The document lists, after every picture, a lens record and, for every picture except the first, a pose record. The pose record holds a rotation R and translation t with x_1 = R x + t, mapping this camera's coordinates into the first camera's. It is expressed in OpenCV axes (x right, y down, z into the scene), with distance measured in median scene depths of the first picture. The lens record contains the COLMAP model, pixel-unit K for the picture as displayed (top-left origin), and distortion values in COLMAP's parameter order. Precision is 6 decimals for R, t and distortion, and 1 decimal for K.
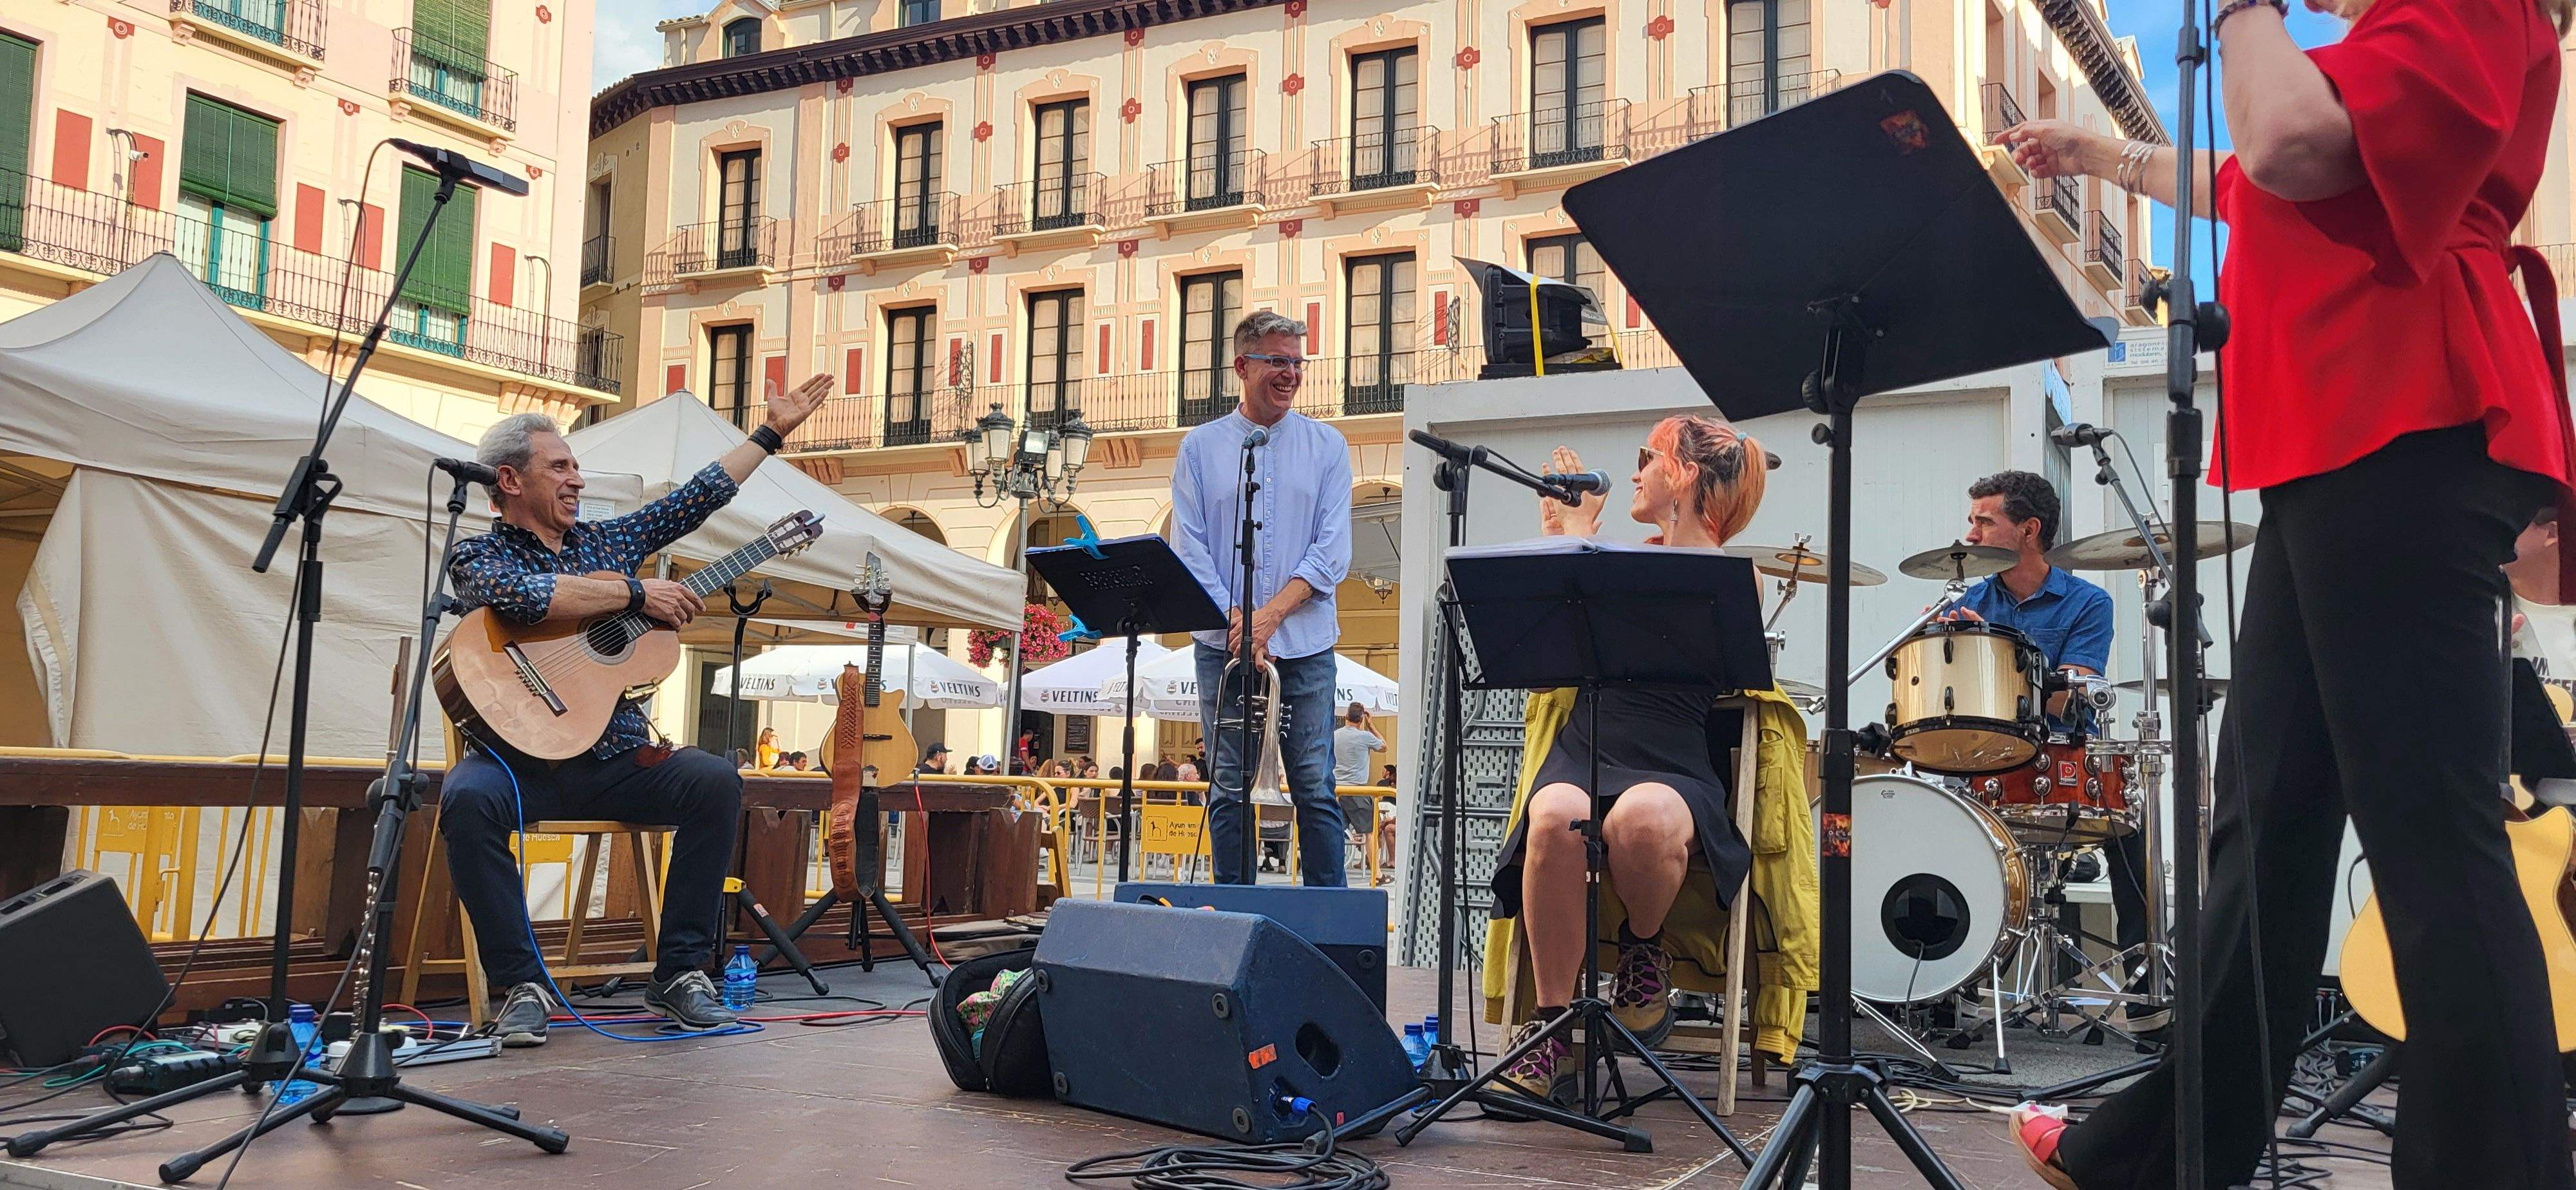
lens RADIAL K [[1960.4, 0, 1332.0], [0, 1960.4, 560.2], [0, 0, 1]] dist [0.055234, -0.021591]
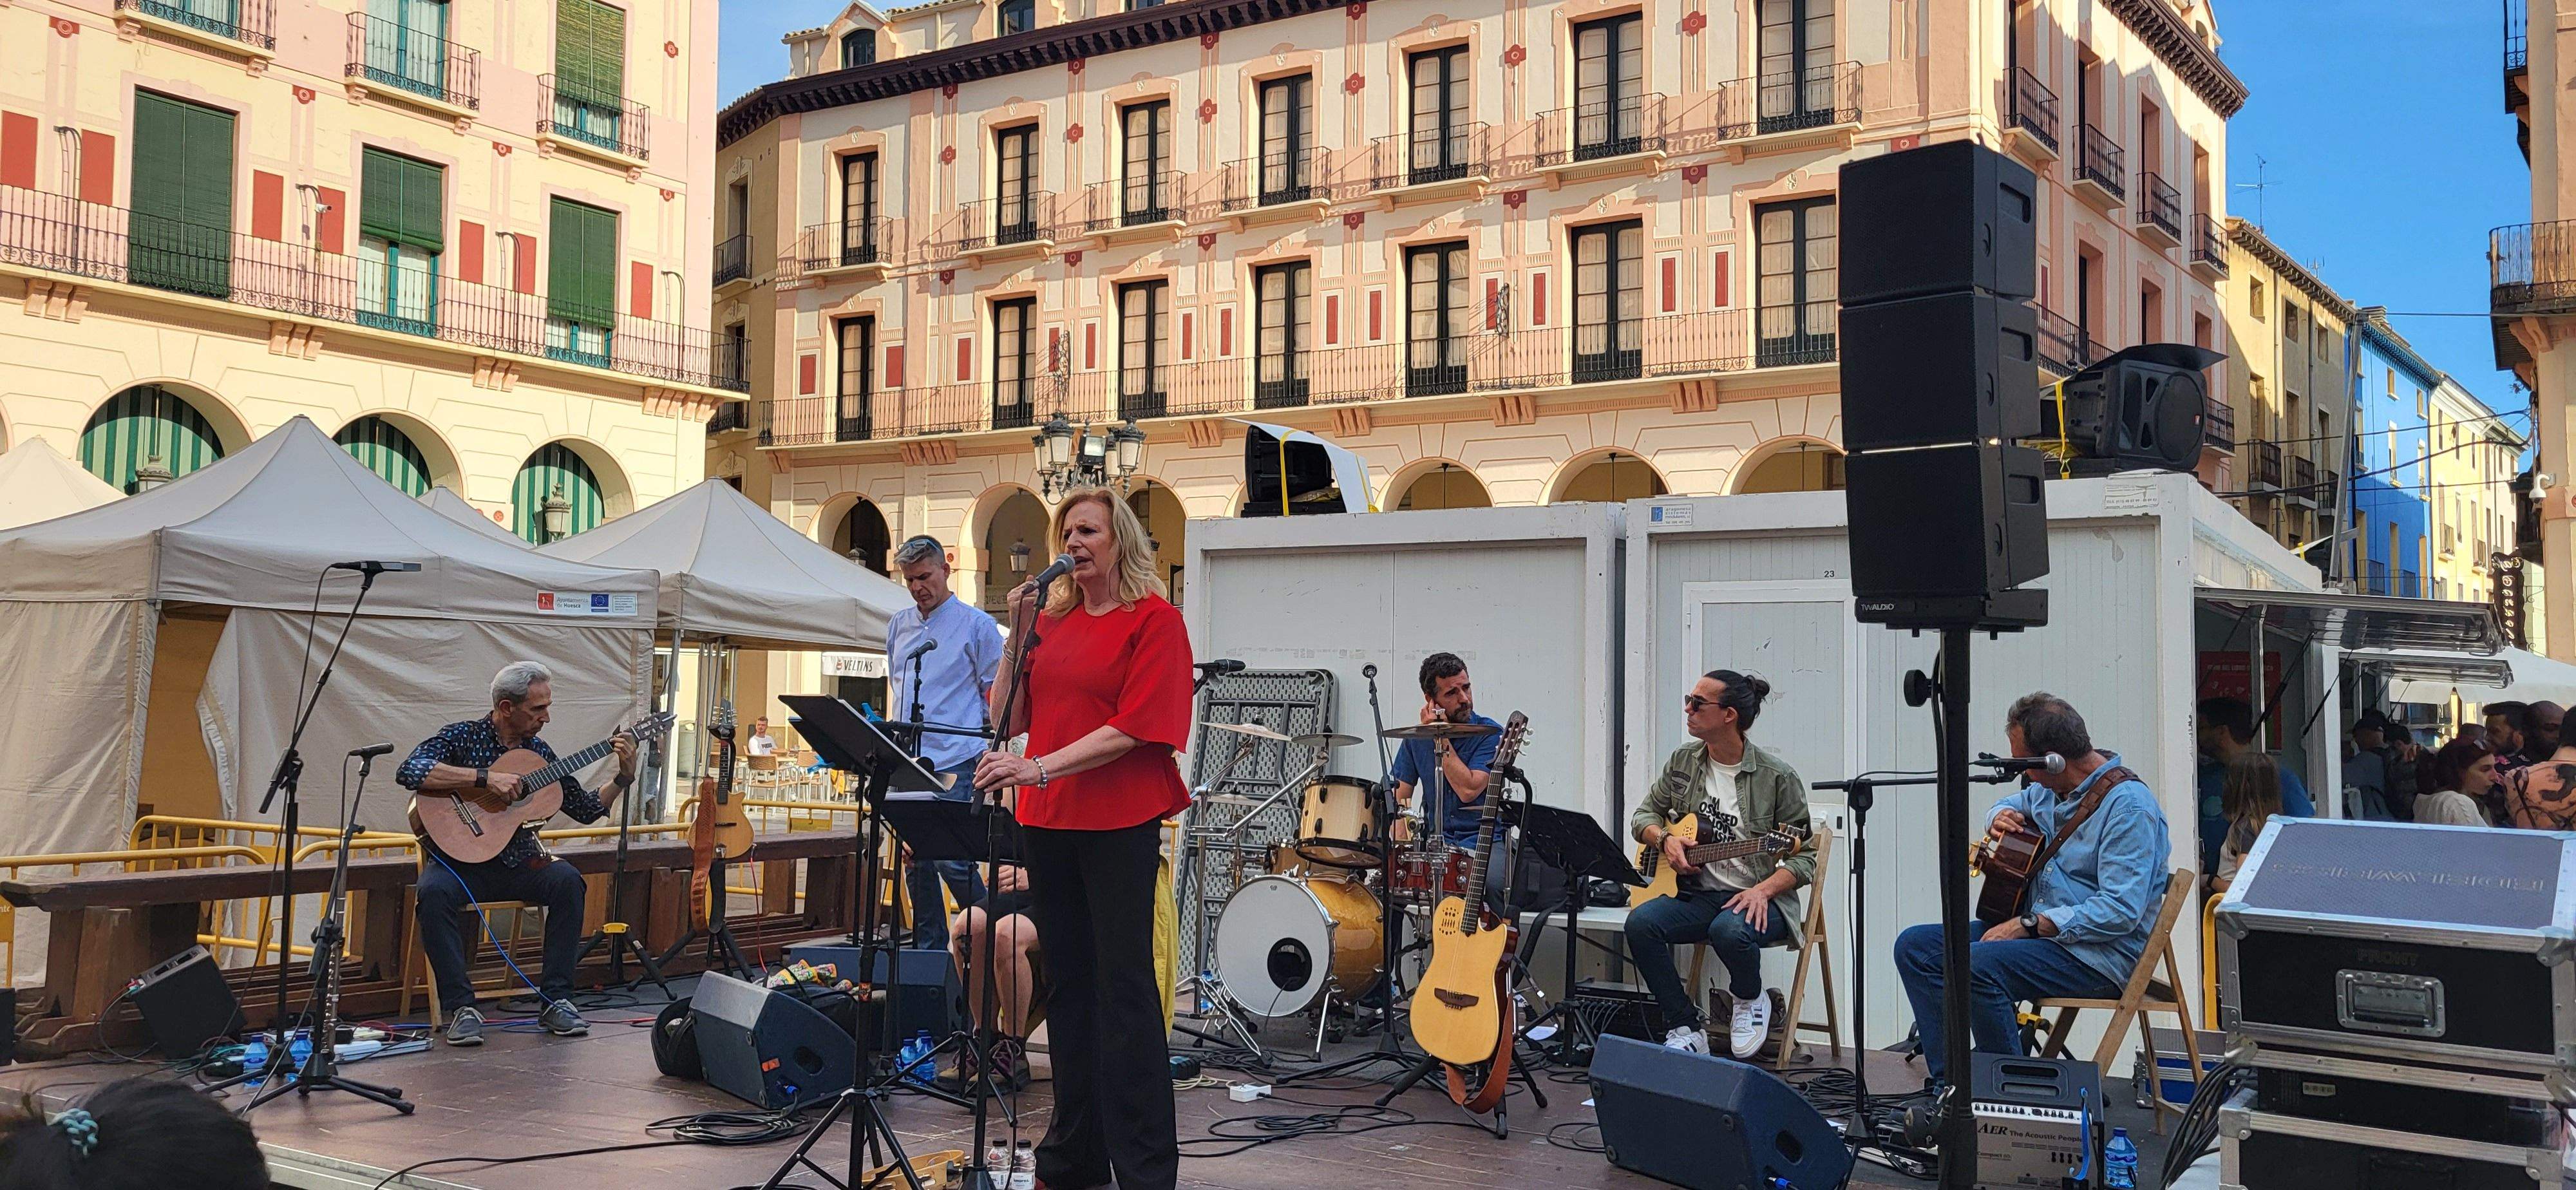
lens RADIAL K [[1960.4, 0, 1335.6], [0, 1960.4, 582.4], [0, 0, 1]] dist [0.055234, -0.021591]
pose [[0.995957, -0.013330, -0.088840, 0.064499], [0.017897, 0.998548, 0.050805, -0.028458], [0.088034, -0.052190, 0.994749, -0.078157]]
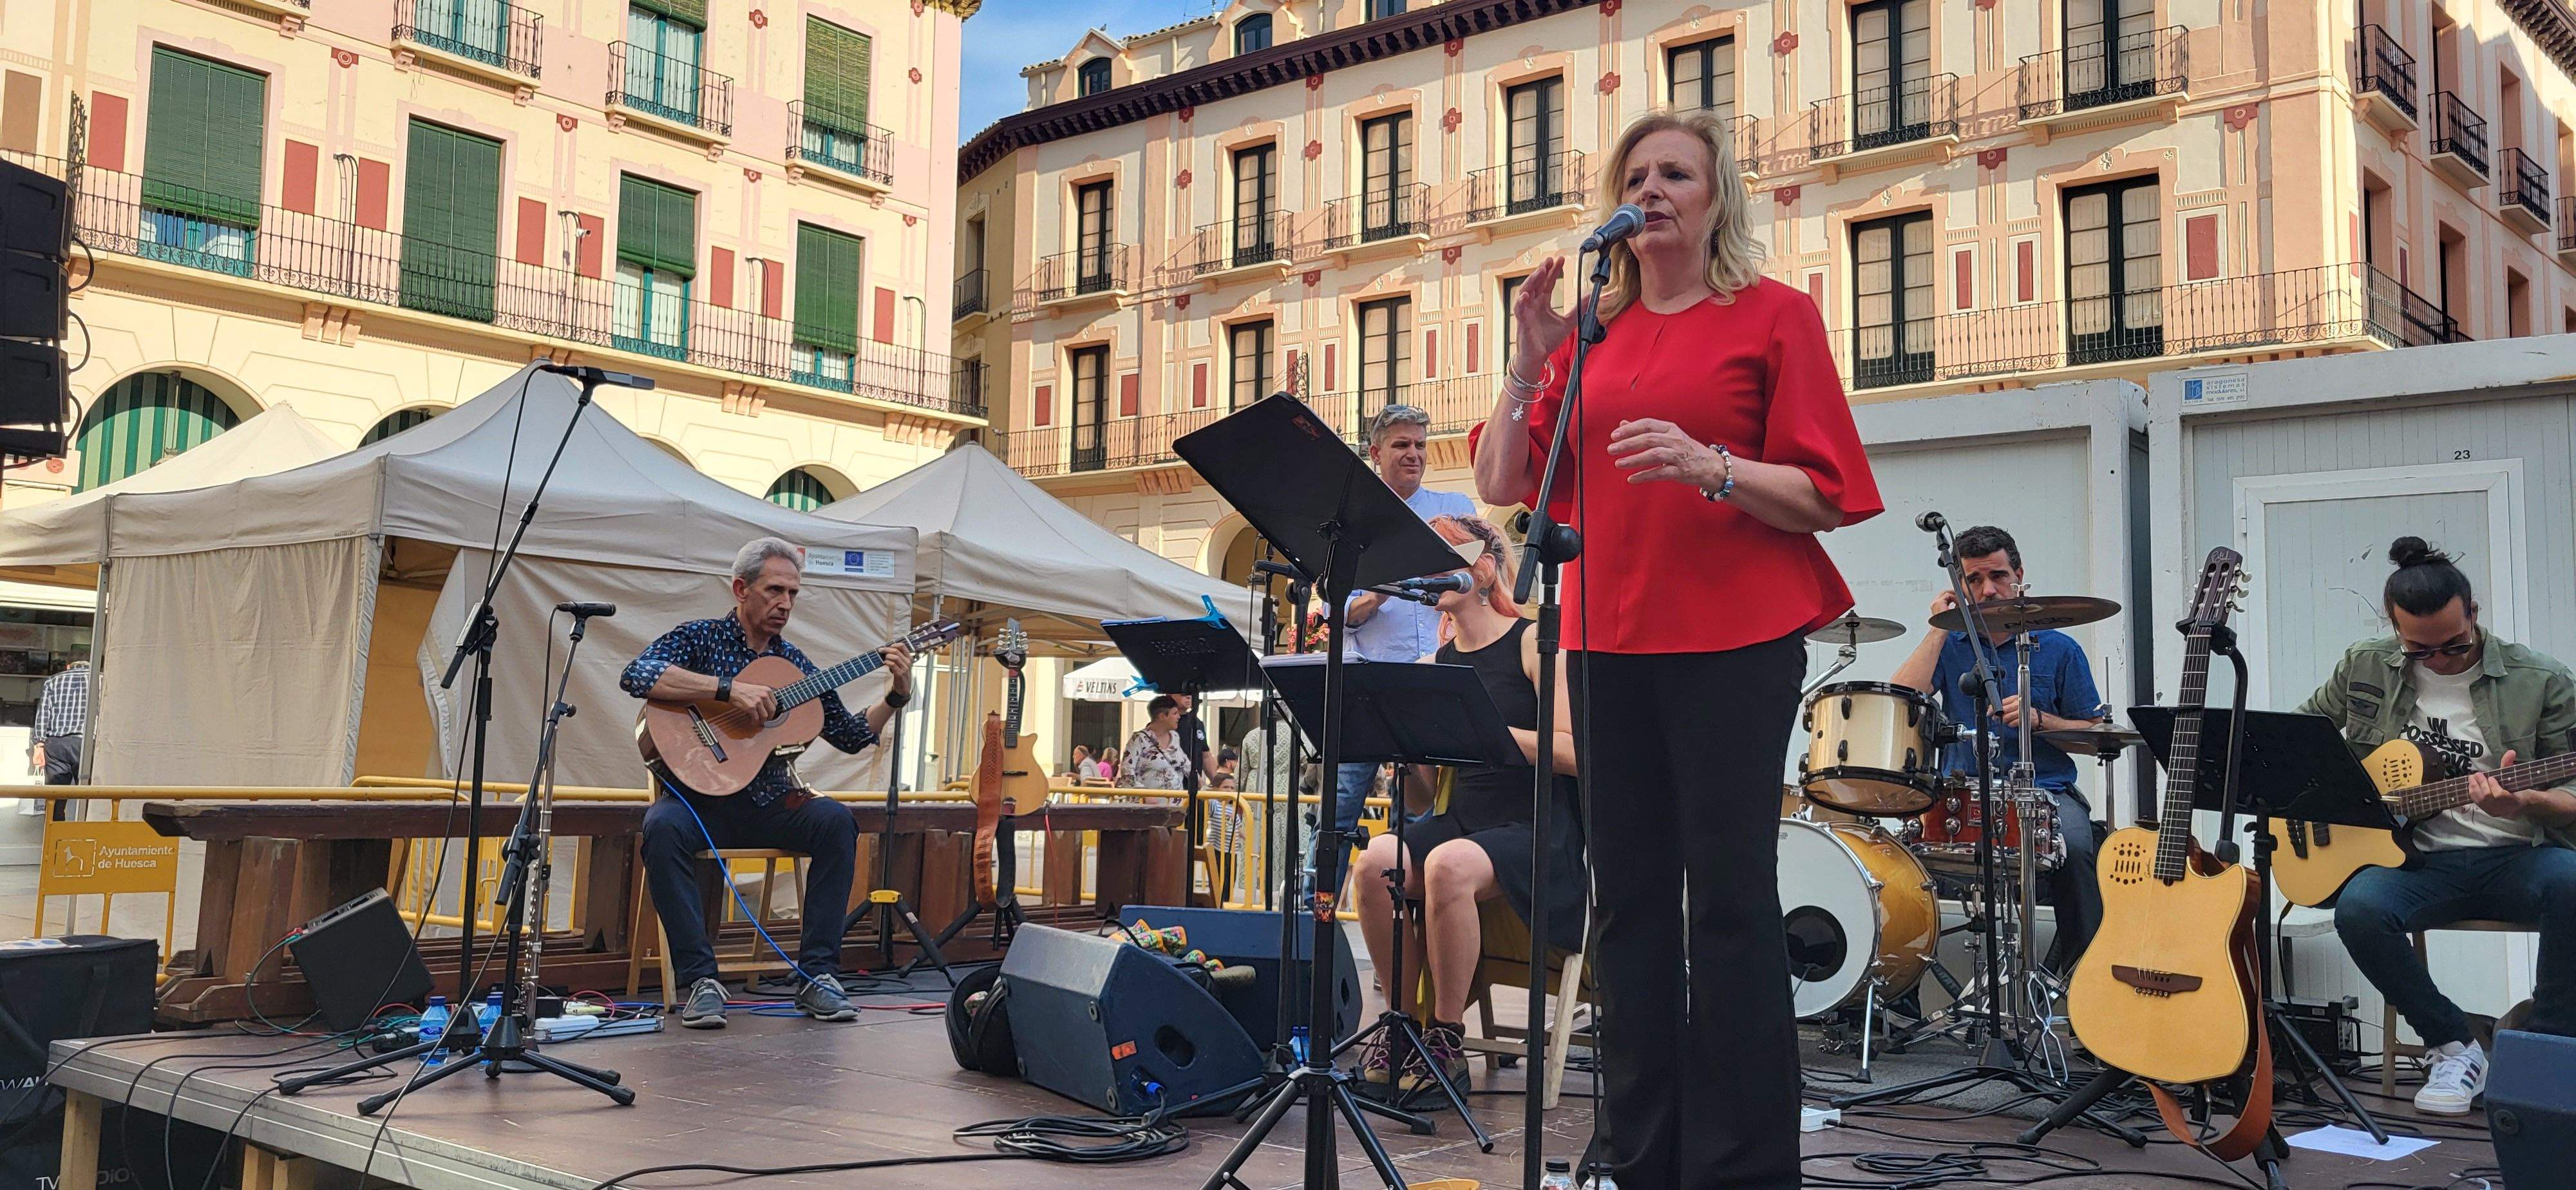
lens RADIAL K [[1960.4, 0, 1298.9], [0, 1960.4, 561.3], [0, 0, 1]] dist [0.055234, -0.021591]
pose [[0.977098, -0.024184, -0.211413, 0.034176], [0.026006, 0.999645, 0.005842, -0.007374], [0.211197, -0.011207, 0.977379, -0.023831]]
